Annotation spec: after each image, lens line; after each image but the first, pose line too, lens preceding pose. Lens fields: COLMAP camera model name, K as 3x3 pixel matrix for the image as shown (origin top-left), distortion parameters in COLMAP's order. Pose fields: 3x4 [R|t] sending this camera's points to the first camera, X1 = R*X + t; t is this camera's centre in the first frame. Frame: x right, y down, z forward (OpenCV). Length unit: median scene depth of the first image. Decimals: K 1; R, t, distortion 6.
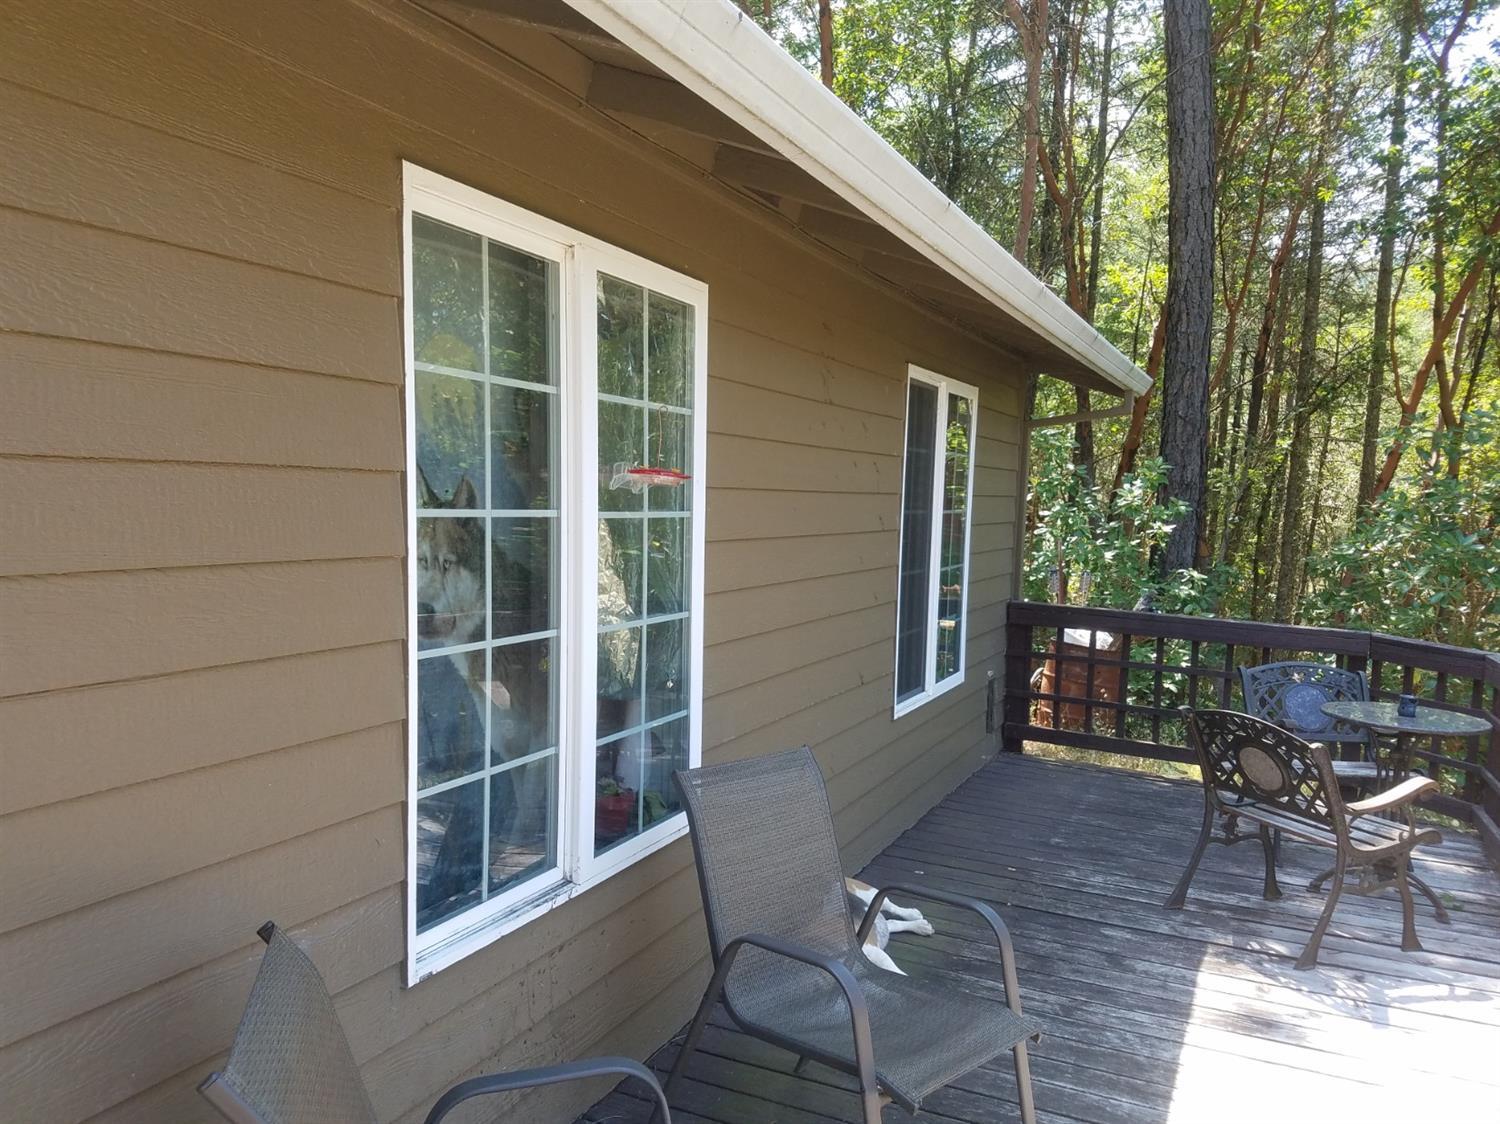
lens RADIAL K [[1131.4, 0, 749.8], [0, 1131.4, 614.5], [0, 0, 1]] dist [0.004908, -0.006666]
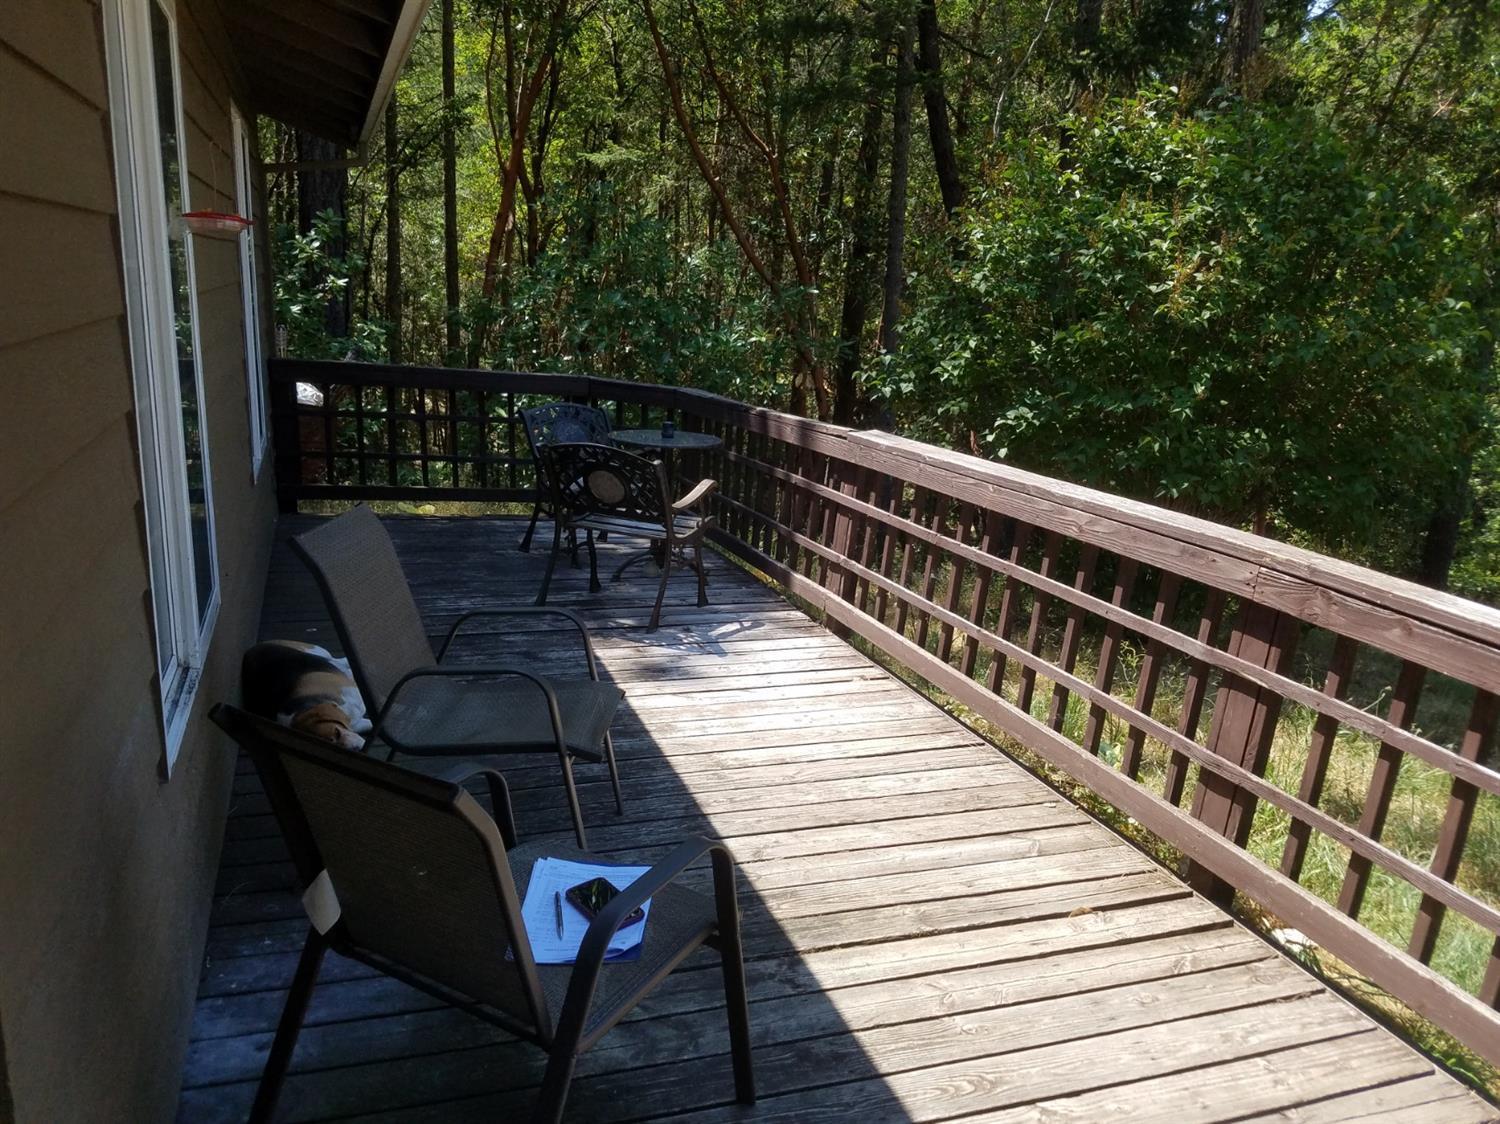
lens RADIAL K [[1136.5, 0, 739.3], [0, 1136.5, 573.9], [0, 0, 1]] dist [0.039059, -0.010082]
pose [[0.706517, -0.157743, 0.689892, -0.338326], [0.034411, 0.981346, 0.189144, -0.002715], [-0.706859, -0.109893, 0.698766, 0.003766]]
